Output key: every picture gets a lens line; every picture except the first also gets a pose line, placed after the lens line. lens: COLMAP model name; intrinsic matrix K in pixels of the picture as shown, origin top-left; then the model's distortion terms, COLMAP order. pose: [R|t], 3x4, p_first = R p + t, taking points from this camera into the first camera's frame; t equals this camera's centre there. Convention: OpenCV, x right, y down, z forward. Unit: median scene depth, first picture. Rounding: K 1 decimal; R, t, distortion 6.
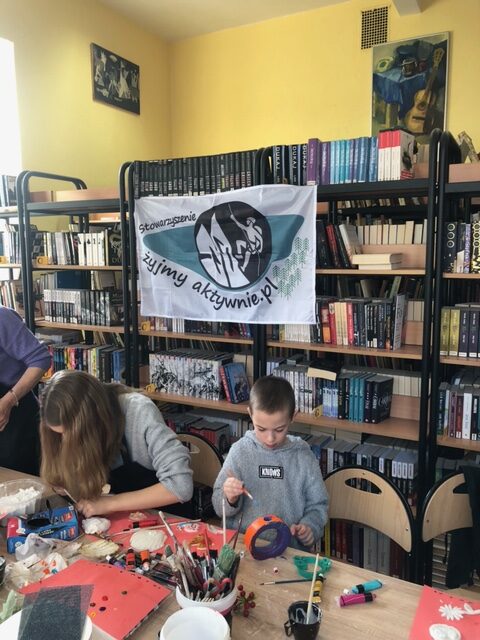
lens RADIAL K [[516.0, 0, 243.7], [0, 516.0, 315.0], [0, 0, 1]] dist [0.027953, -0.036137]
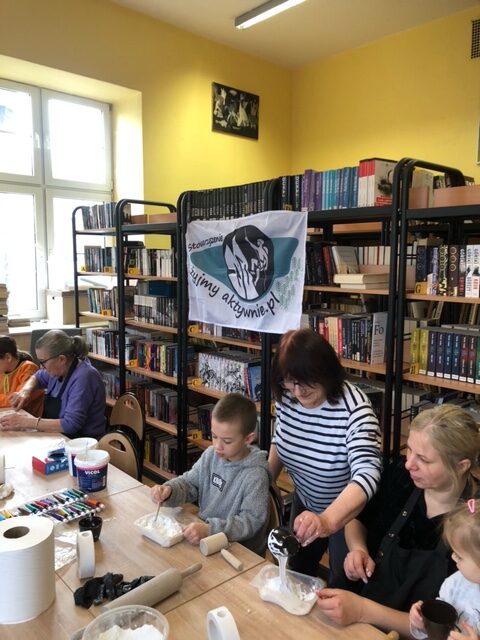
lens RADIAL K [[516.0, 0, 243.7], [0, 516.0, 318.2], [0, 0, 1]] dist [0.027953, -0.036137]
pose [[0.938171, 0.053188, -0.342060, 0.368283], [-0.056528, 0.998401, 0.000204, -0.011374], [0.341524, 0.019144, 0.939678, -0.086215]]
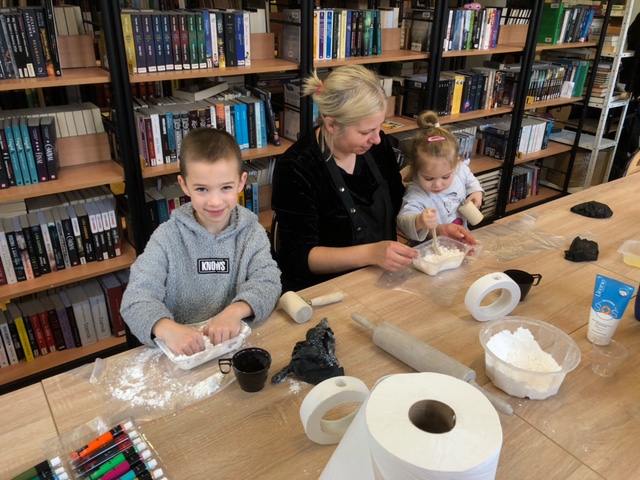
lens RADIAL K [[516.0, 0, 307.8], [0, 516.0, 227.9], [0, 0, 1]] dist [0.027953, -0.036137]
pose [[0.456612, -0.363016, 0.812235, -0.218478], [0.080840, 0.926118, 0.368469, 0.021139], [-0.885986, -0.102586, 0.452223, 0.295193]]
